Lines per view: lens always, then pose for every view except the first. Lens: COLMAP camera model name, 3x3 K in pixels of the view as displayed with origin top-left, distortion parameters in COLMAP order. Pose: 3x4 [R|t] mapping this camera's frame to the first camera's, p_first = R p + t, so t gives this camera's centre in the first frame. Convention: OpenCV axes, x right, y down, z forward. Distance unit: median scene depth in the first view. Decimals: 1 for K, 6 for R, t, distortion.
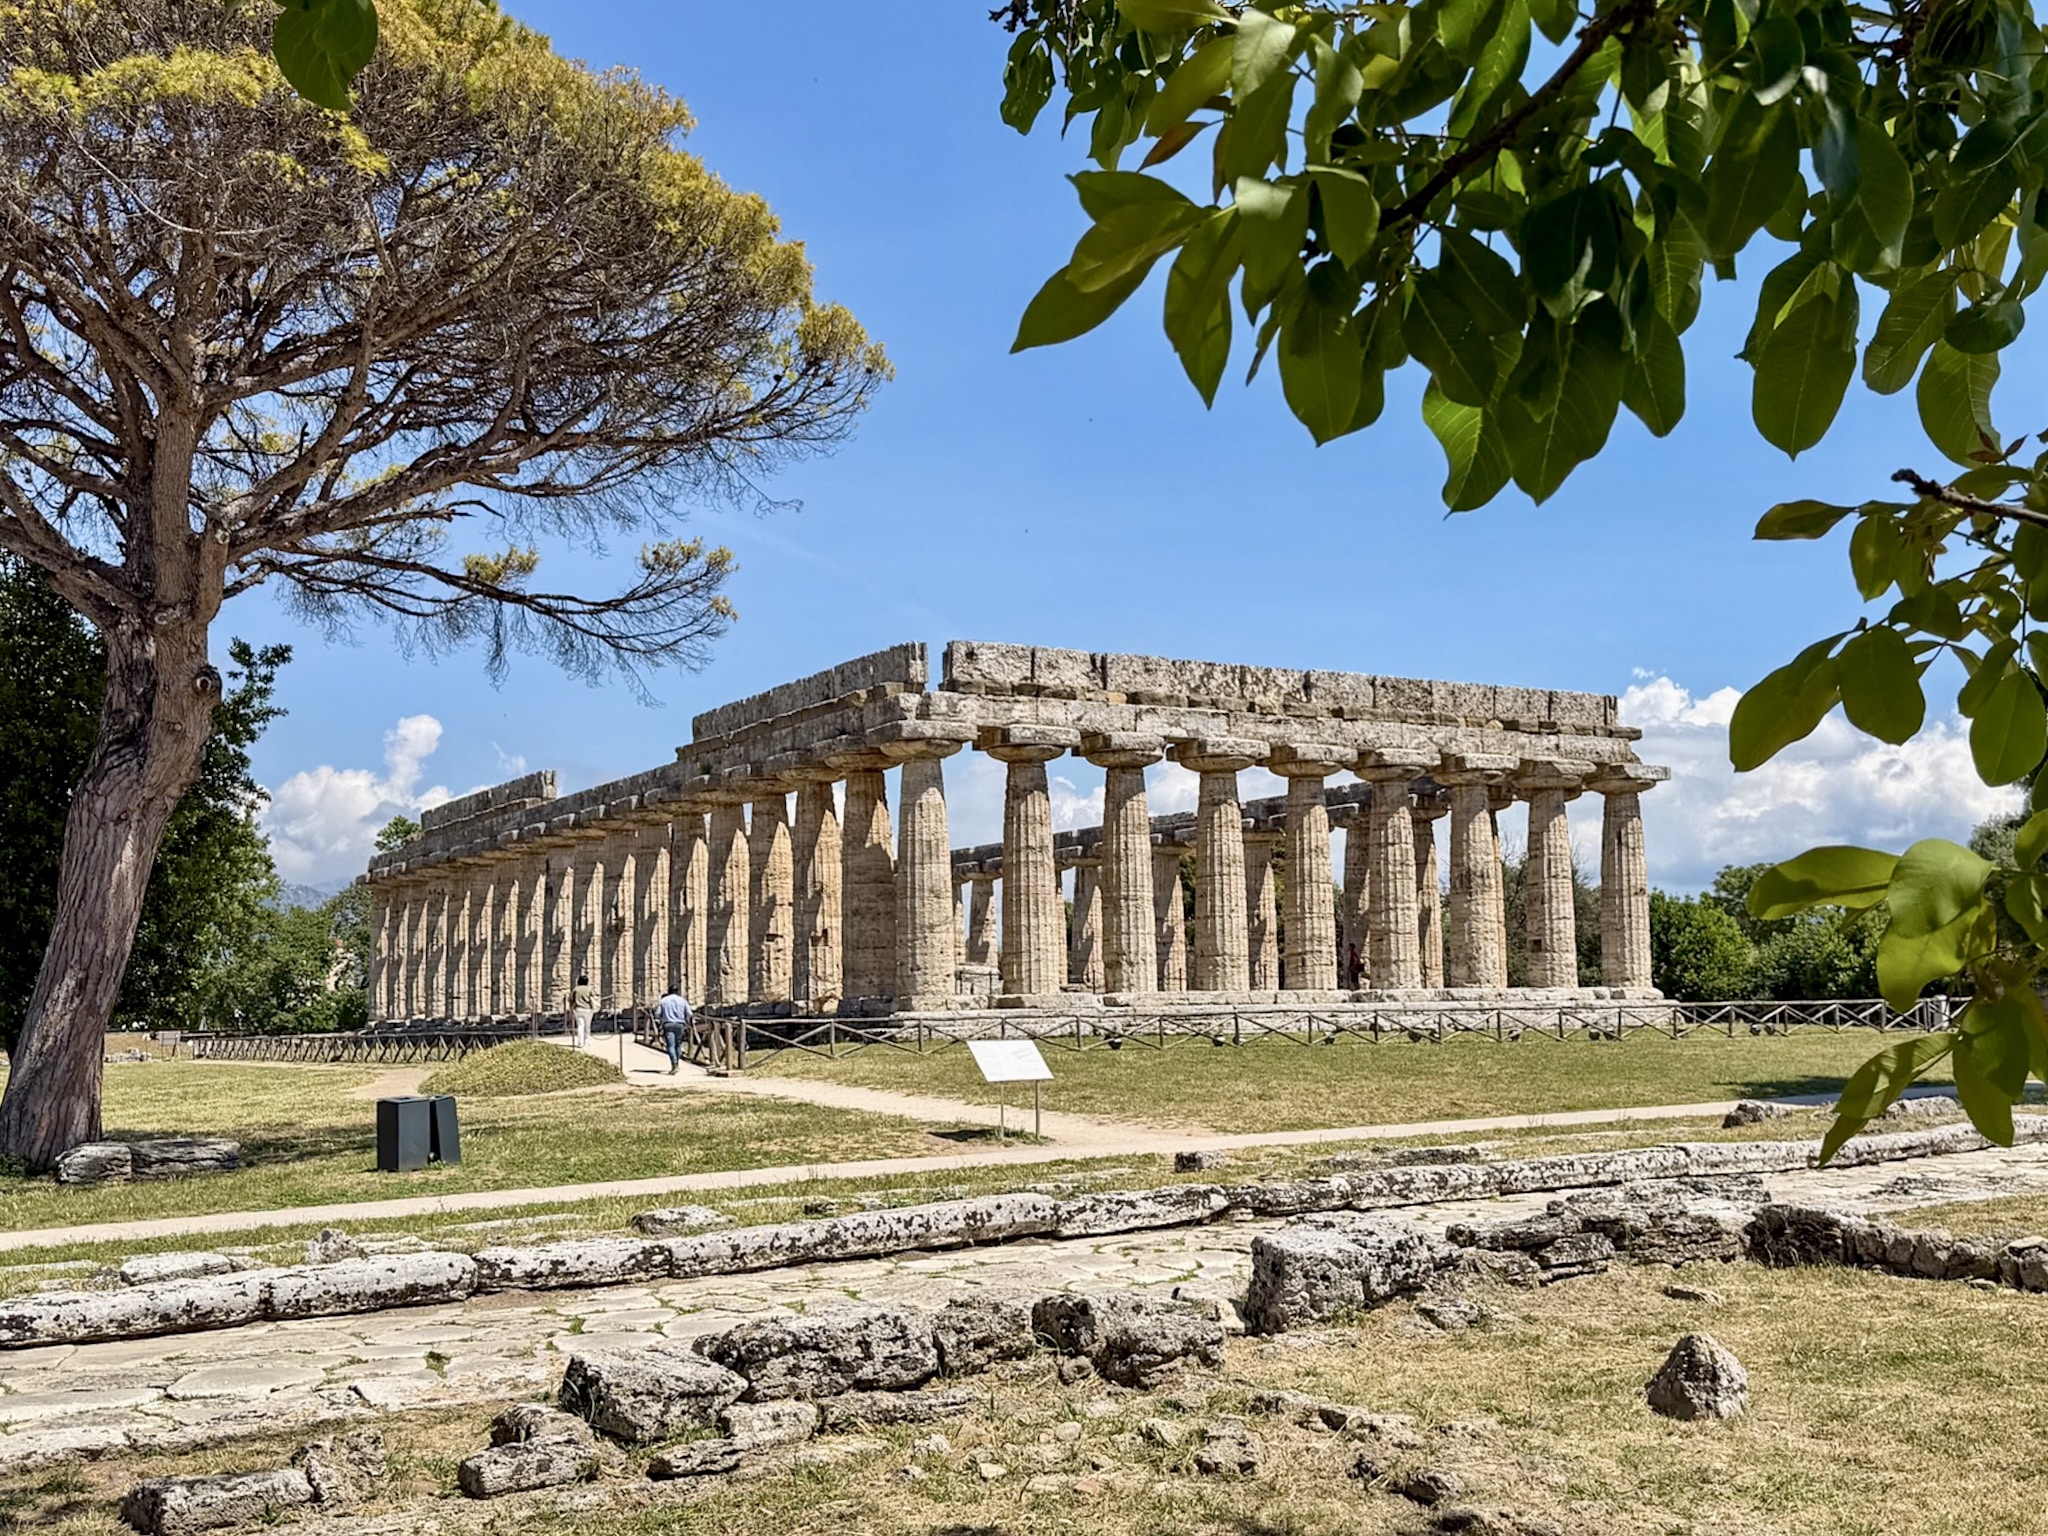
lens RADIAL K [[2327.8, 0, 1111.6], [0, 2327.8, 827.3], [0, 0, 1]] dist [0.063318, -0.036042]
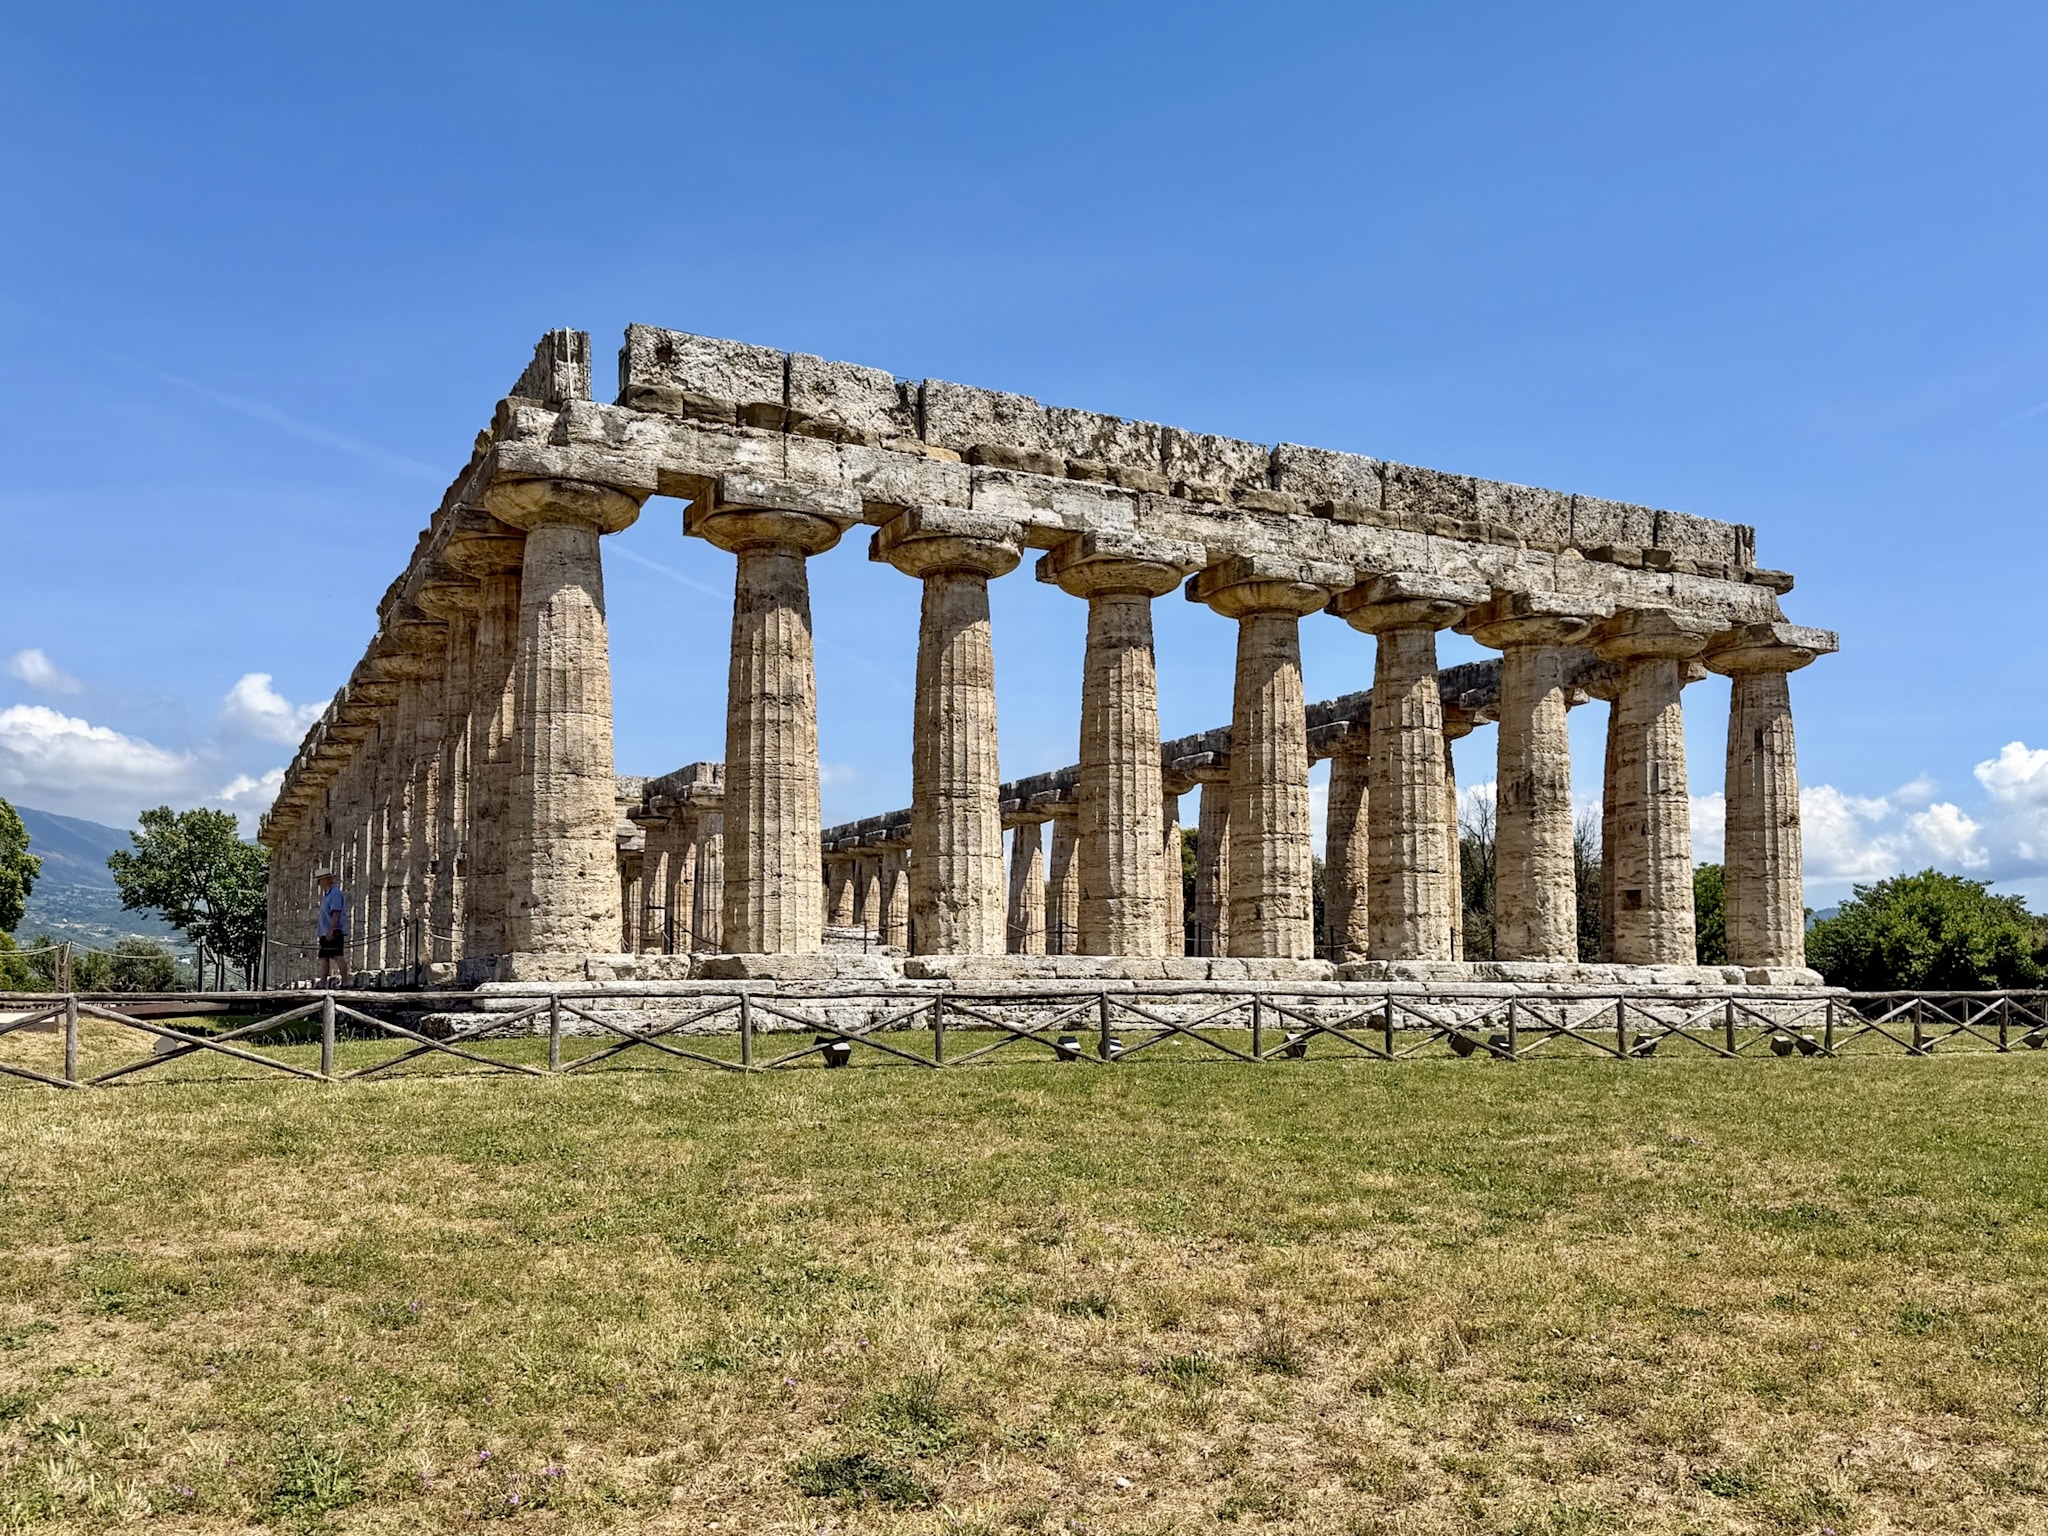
lens RADIAL K [[1617.6, 0, 1024.0], [0, 1617.6, 883.6], [0, 0, 1]] dist [0.178270, -0.397110]
pose [[0.996067, 0.011951, -0.087797, 0.062503], [-0.010805, 0.999850, 0.013513, 0.048243], [0.087945, -0.012511, 0.996047, 0.610058]]
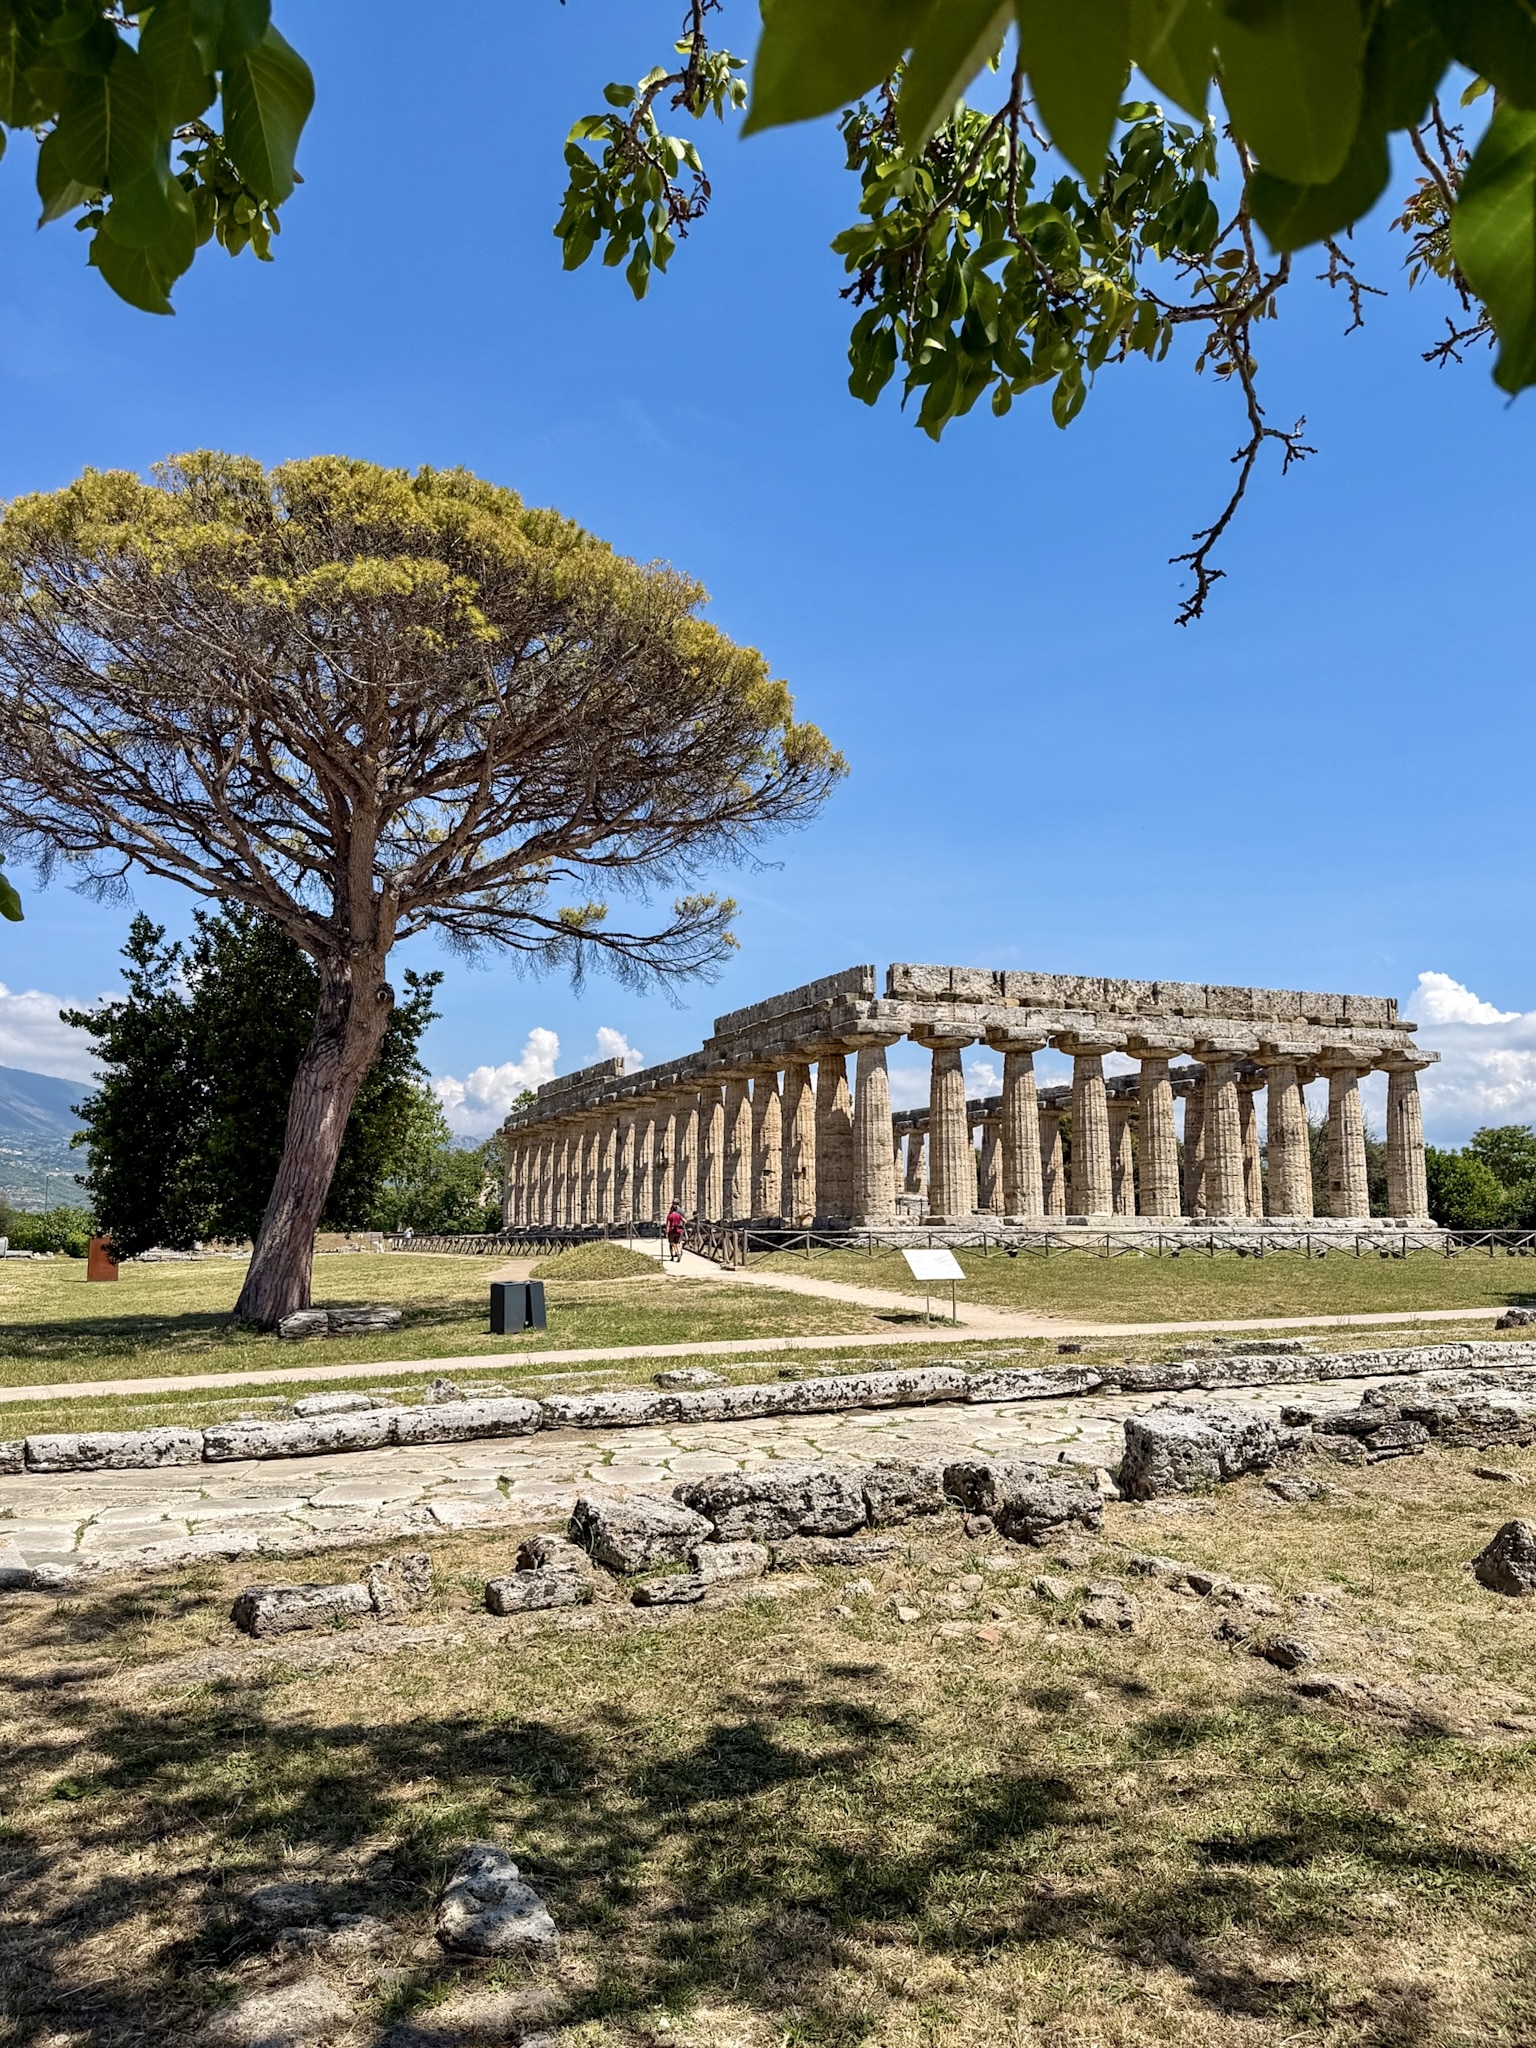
lens RADIAL K [[1617.6, 0, 738.4], [0, 1617.6, 1039.8], [0, 0, 1]] dist [0.178270, -0.397110]
pose [[0.986376, -0.004346, -0.164449, 0.000432], [-0.001475, 0.999377, -0.035259, 0.001117], [0.164500, 0.035021, 0.985755, 0.018083]]
